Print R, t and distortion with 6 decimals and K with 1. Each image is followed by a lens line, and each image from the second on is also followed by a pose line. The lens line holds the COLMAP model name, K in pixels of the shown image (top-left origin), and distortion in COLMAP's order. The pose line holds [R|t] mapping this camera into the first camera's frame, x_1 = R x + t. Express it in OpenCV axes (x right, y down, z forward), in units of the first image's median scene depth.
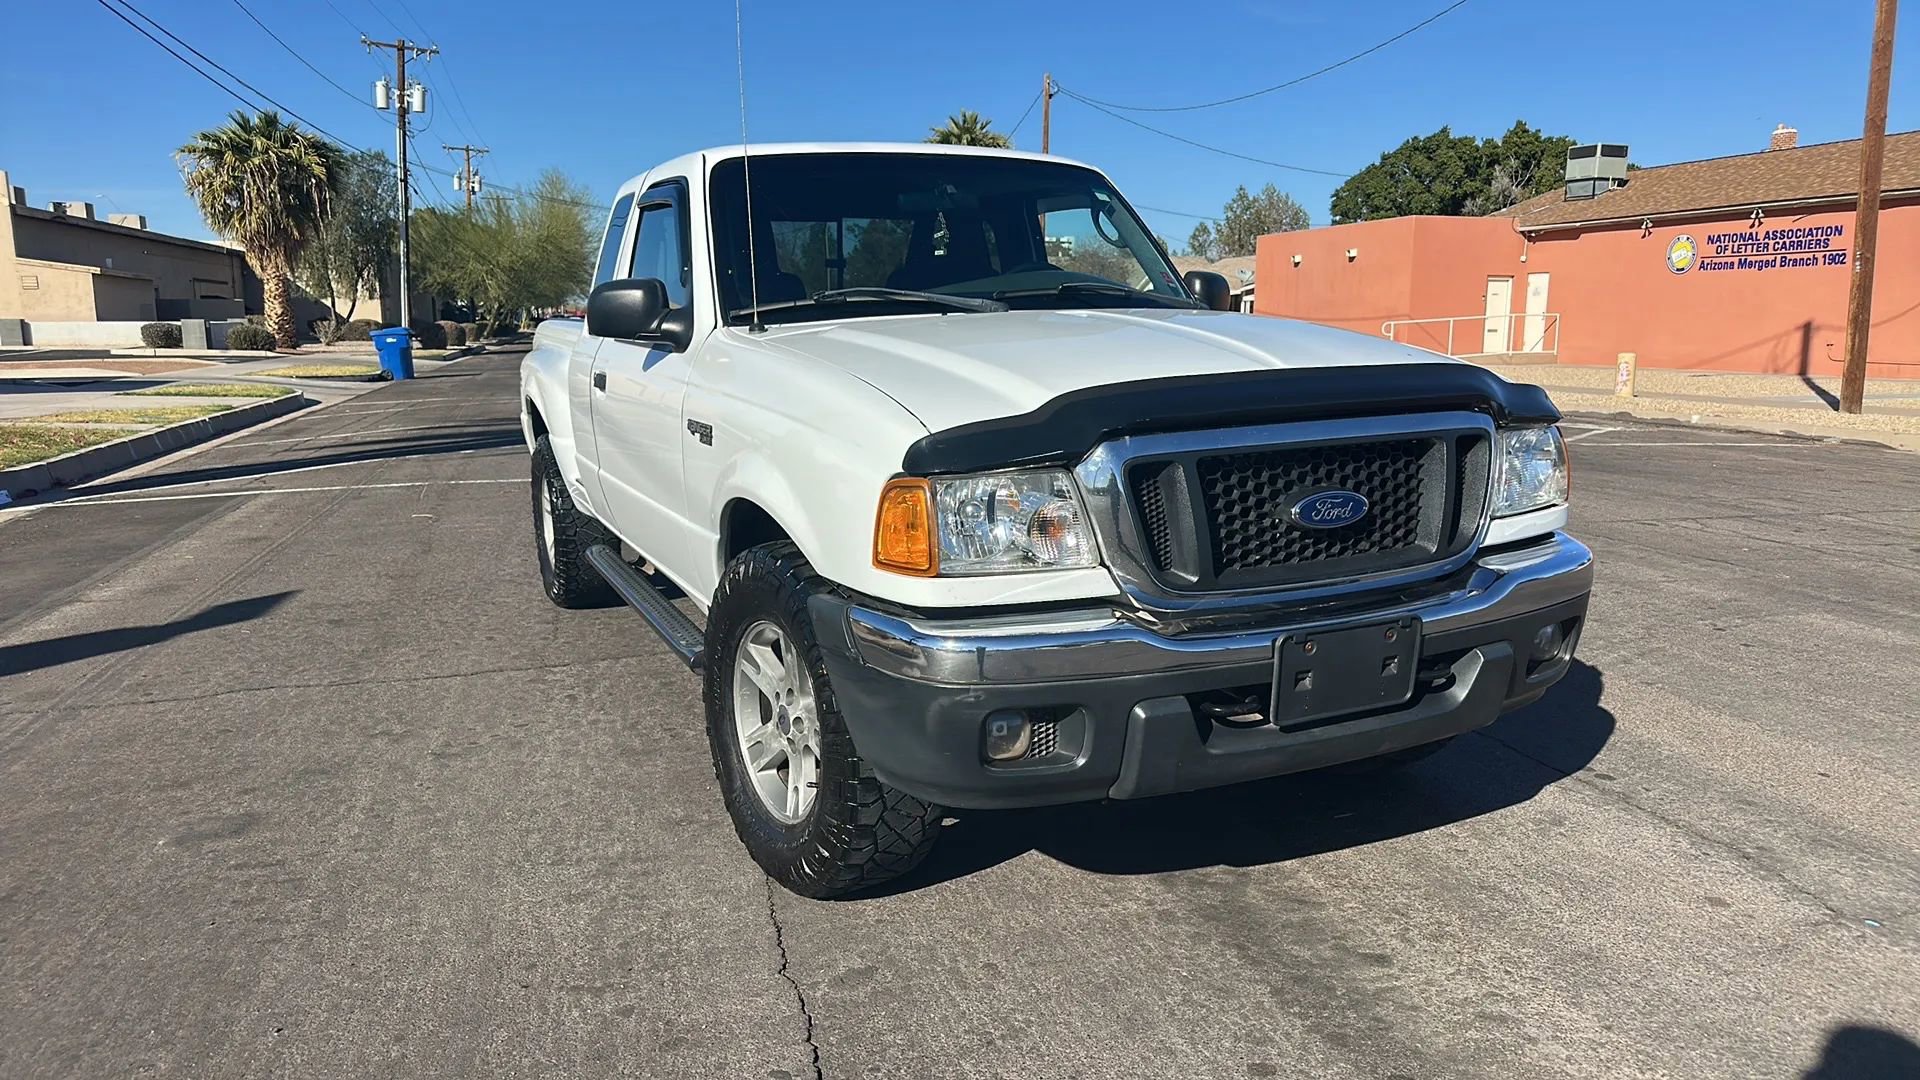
lens RADIAL K [[1287.1, 0, 1009.1], [0, 1287.1, 626.1], [0, 0, 1]] dist [0.004931, -0.008132]
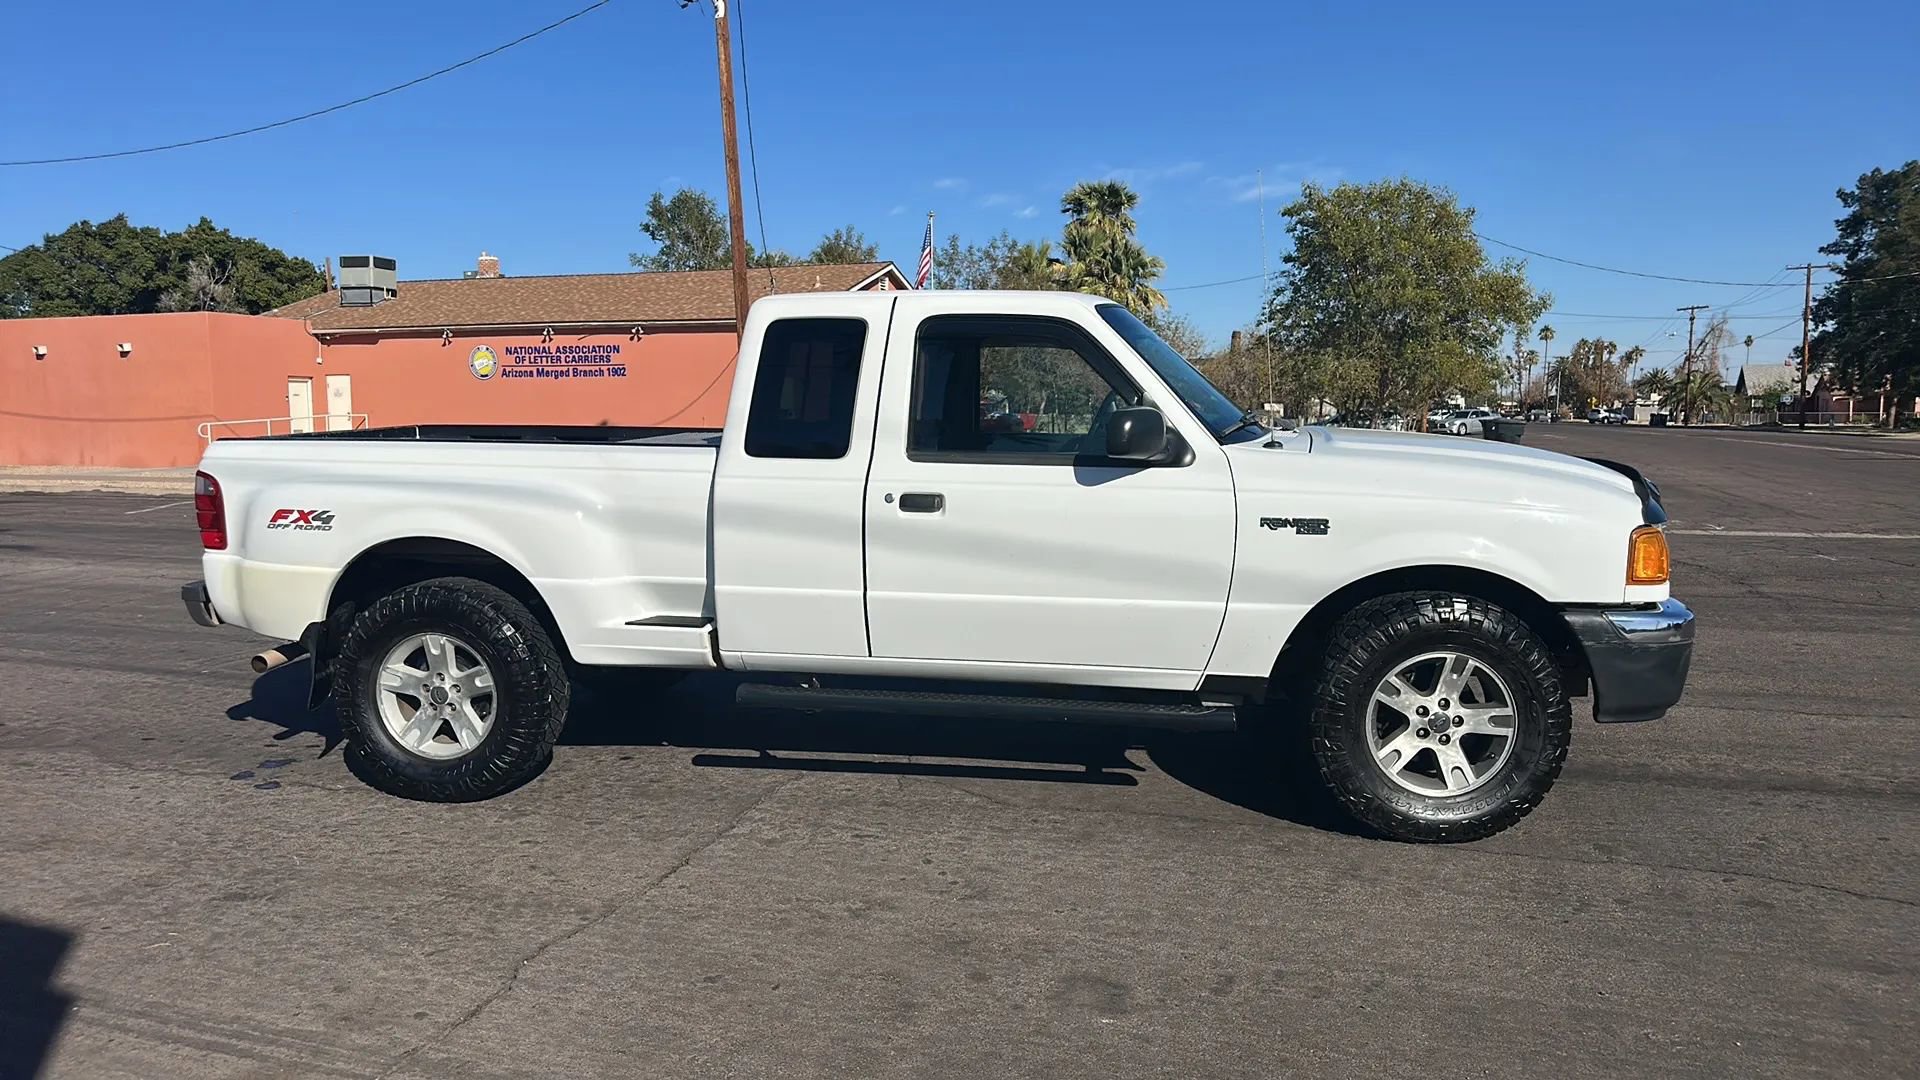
lens RADIAL K [[1279.9, 0, 961.8], [0, 1279.9, 541.0], [0, 0, 1]] dist [0.083840, -0.107912]
pose [[0.573577, -0.081478, 0.815090, -1.088193], [0.193726, 0.980307, -0.038331, -0.108739], [-0.795915, 0.179890, 0.578065, 0.387911]]
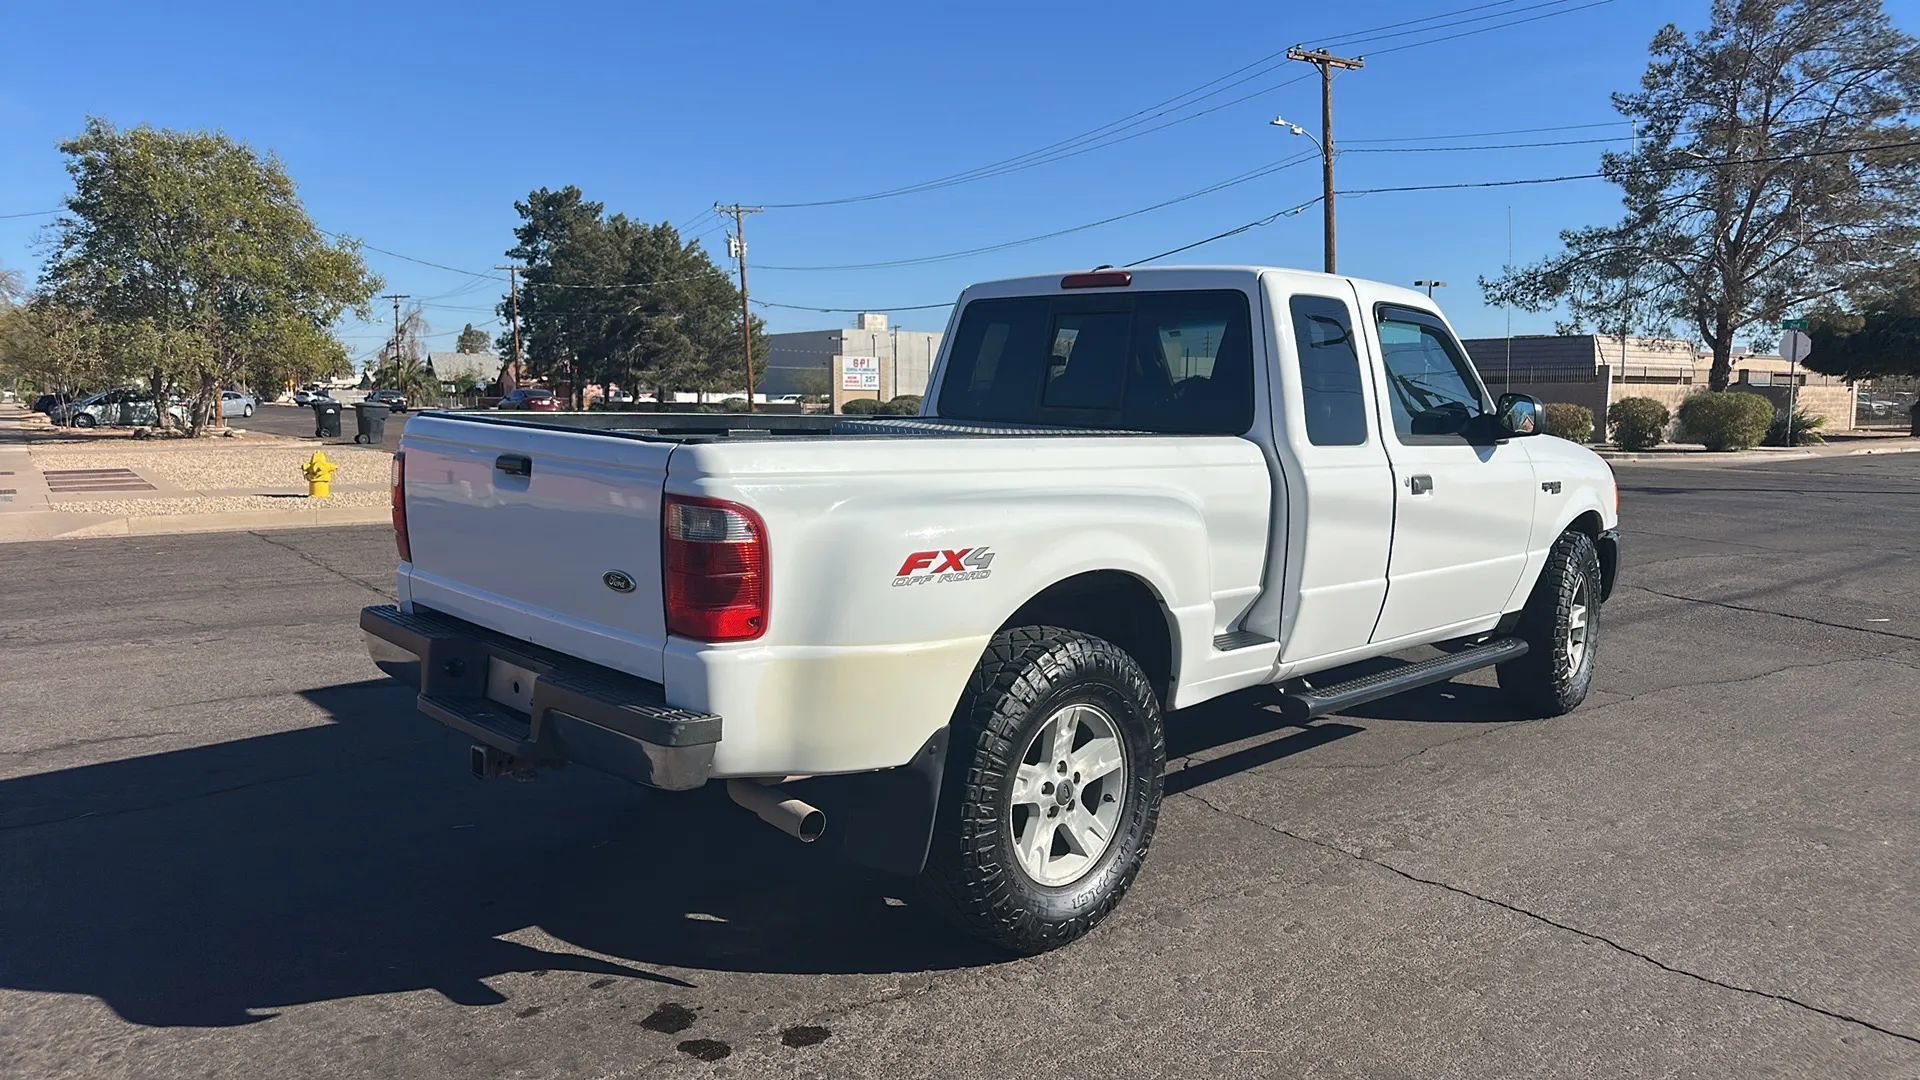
lens RADIAL K [[1279.9, 0, 961.8], [0, 1279.9, 541.0], [0, 0, 1]] dist [0.083840, -0.107912]
pose [[-0.346435, -0.104221, 0.932266, -1.139003], [0.211567, 0.959524, 0.185887, -0.403778], [-0.913905, 0.261634, -0.310363, 1.625027]]
